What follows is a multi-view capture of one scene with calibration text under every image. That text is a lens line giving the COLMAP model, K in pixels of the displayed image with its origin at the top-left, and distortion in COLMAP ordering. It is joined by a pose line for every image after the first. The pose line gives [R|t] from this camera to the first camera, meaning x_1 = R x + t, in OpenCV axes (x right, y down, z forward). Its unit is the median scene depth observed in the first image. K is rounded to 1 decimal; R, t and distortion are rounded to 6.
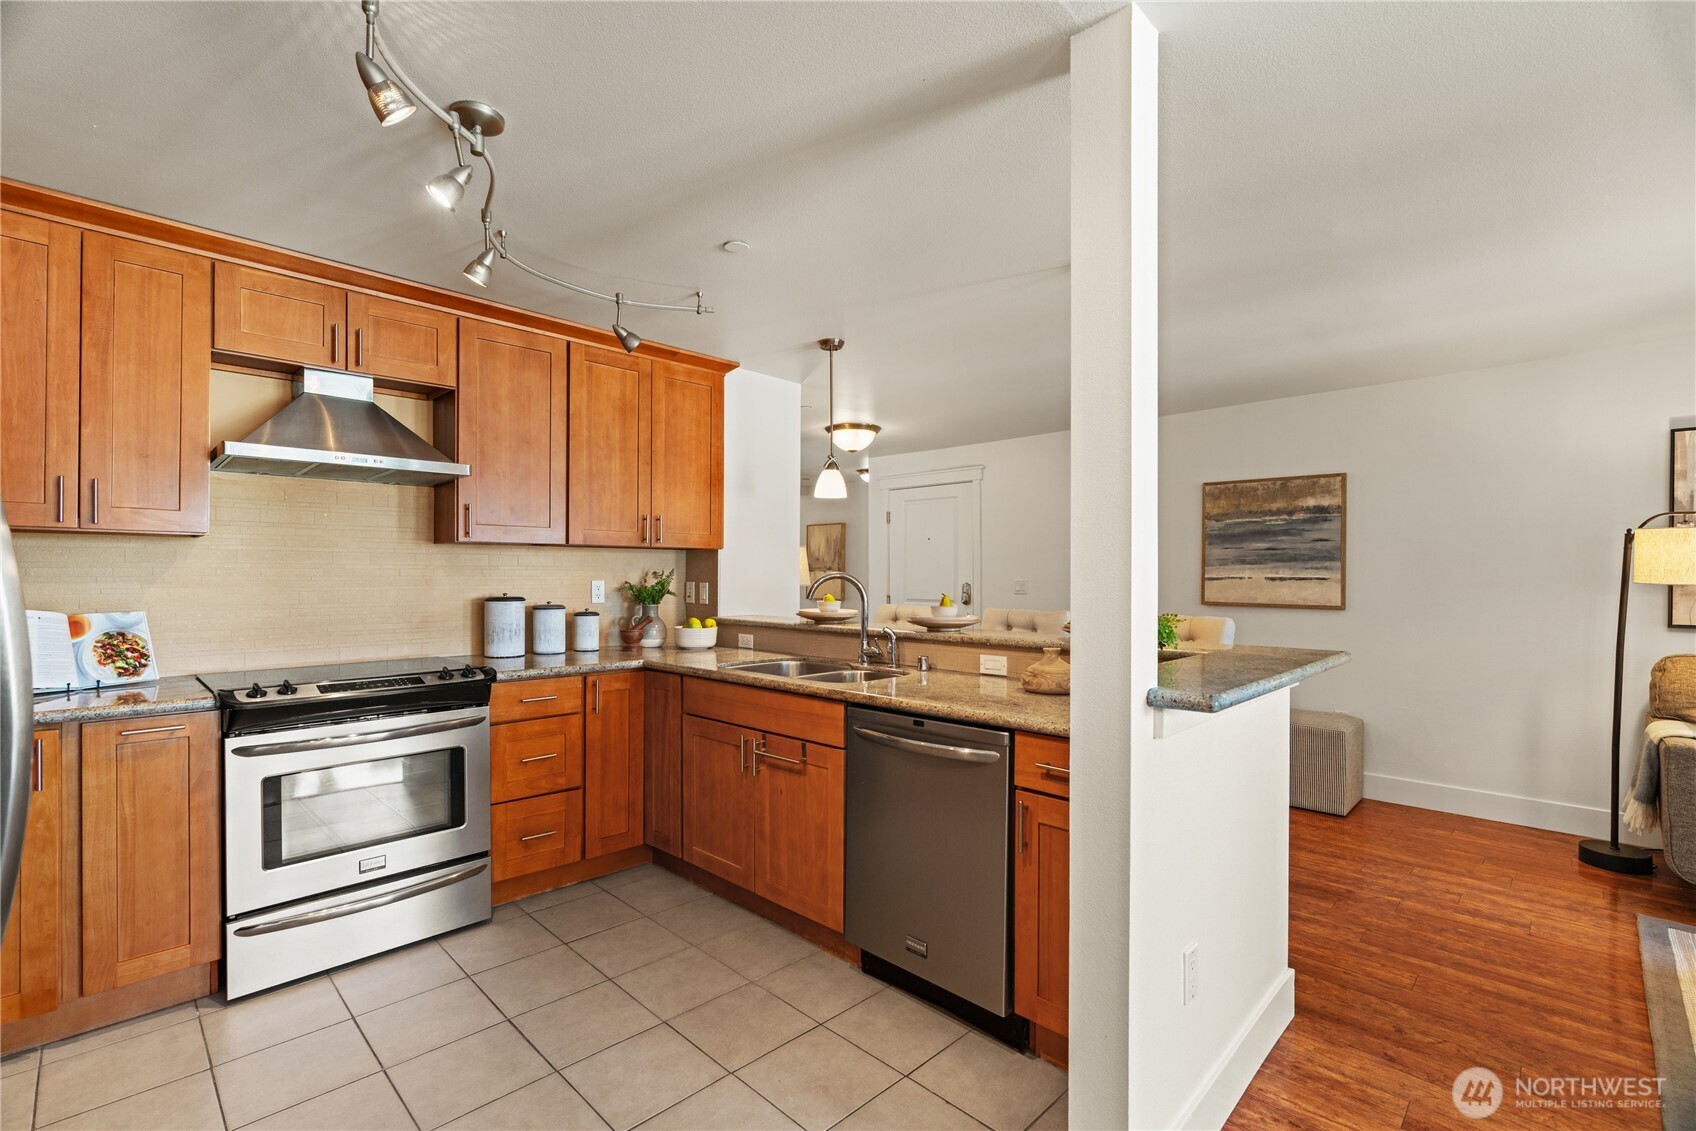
lens RADIAL K [[758.2, 0, 838.3], [0, 758.2, 576.0], [0, 0, 1]] dist [-0.022078, 0.011119]
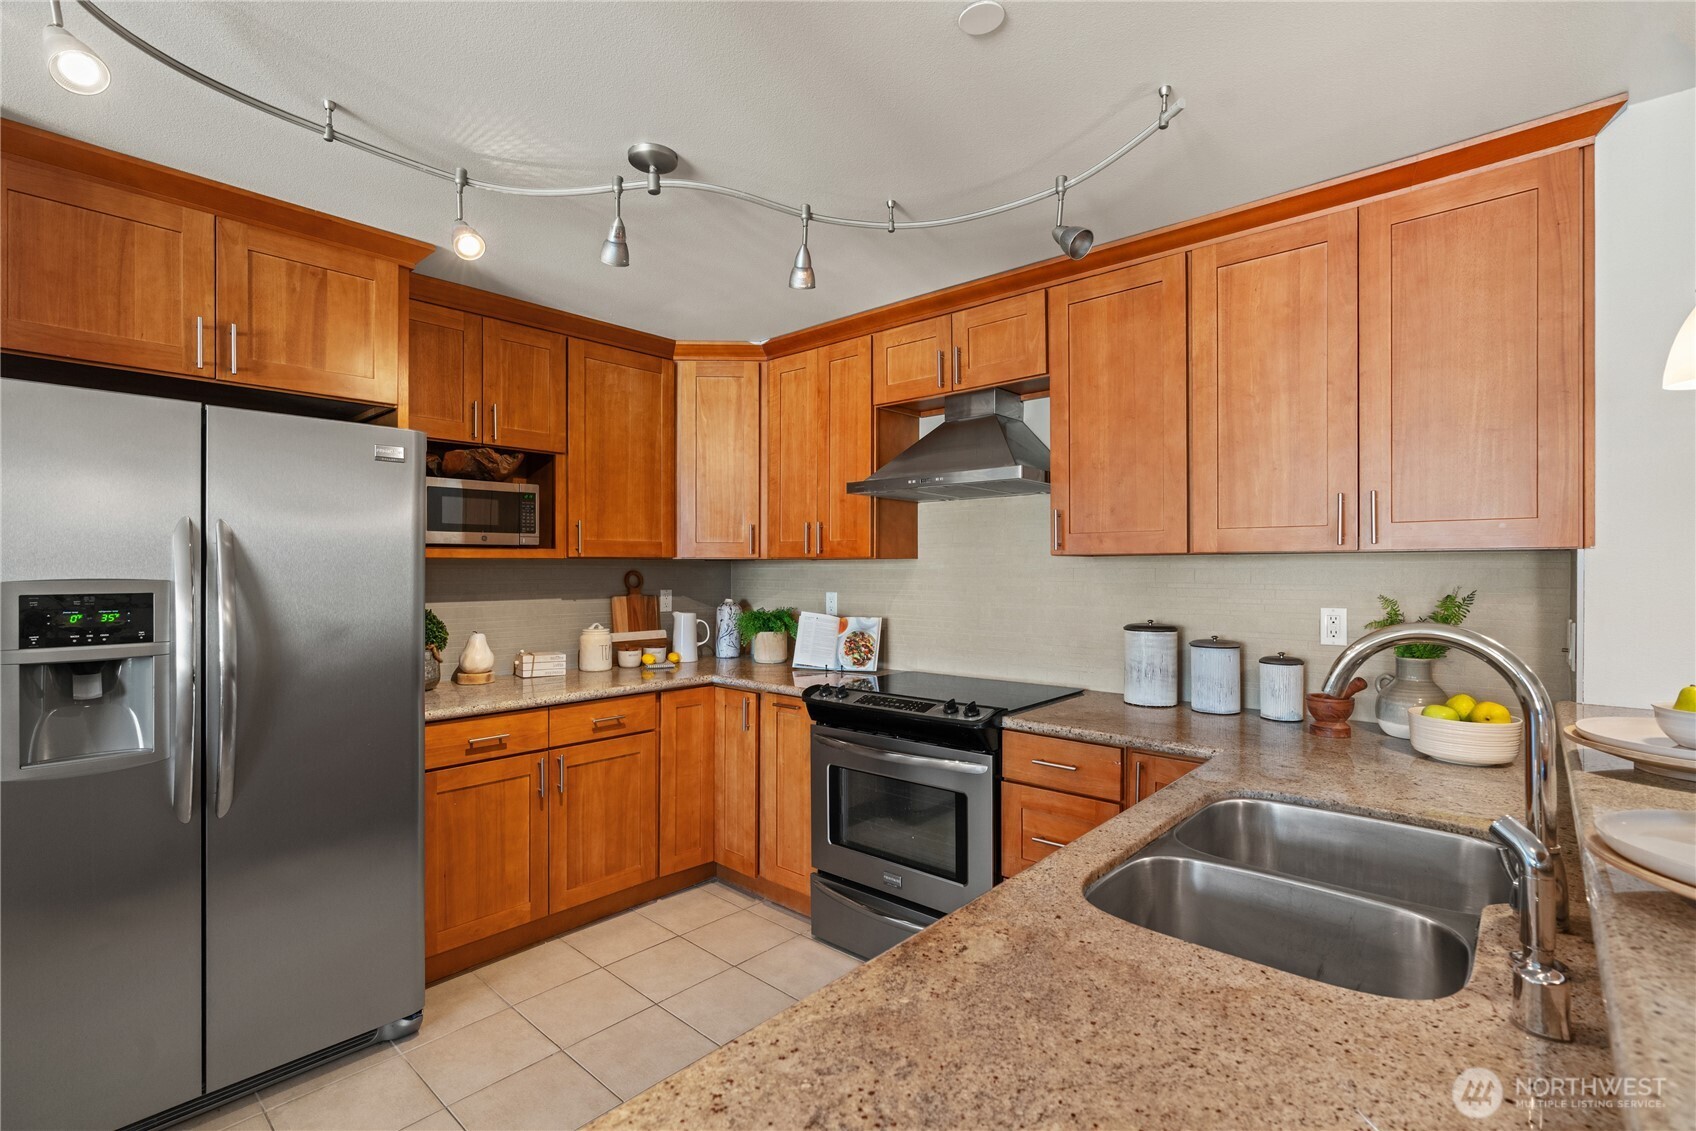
lens RADIAL K [[777.6, 0, 830.8], [0, 777.6, 569.9], [0, 0, 1]] dist [-0.004095, 0.000526]
pose [[0.039577, -0.001071, -0.999216, 0.331913], [-0.001302, 0.999999, -0.001124, -0.026728], [0.999216, 0.001345, 0.039575, 0.678002]]
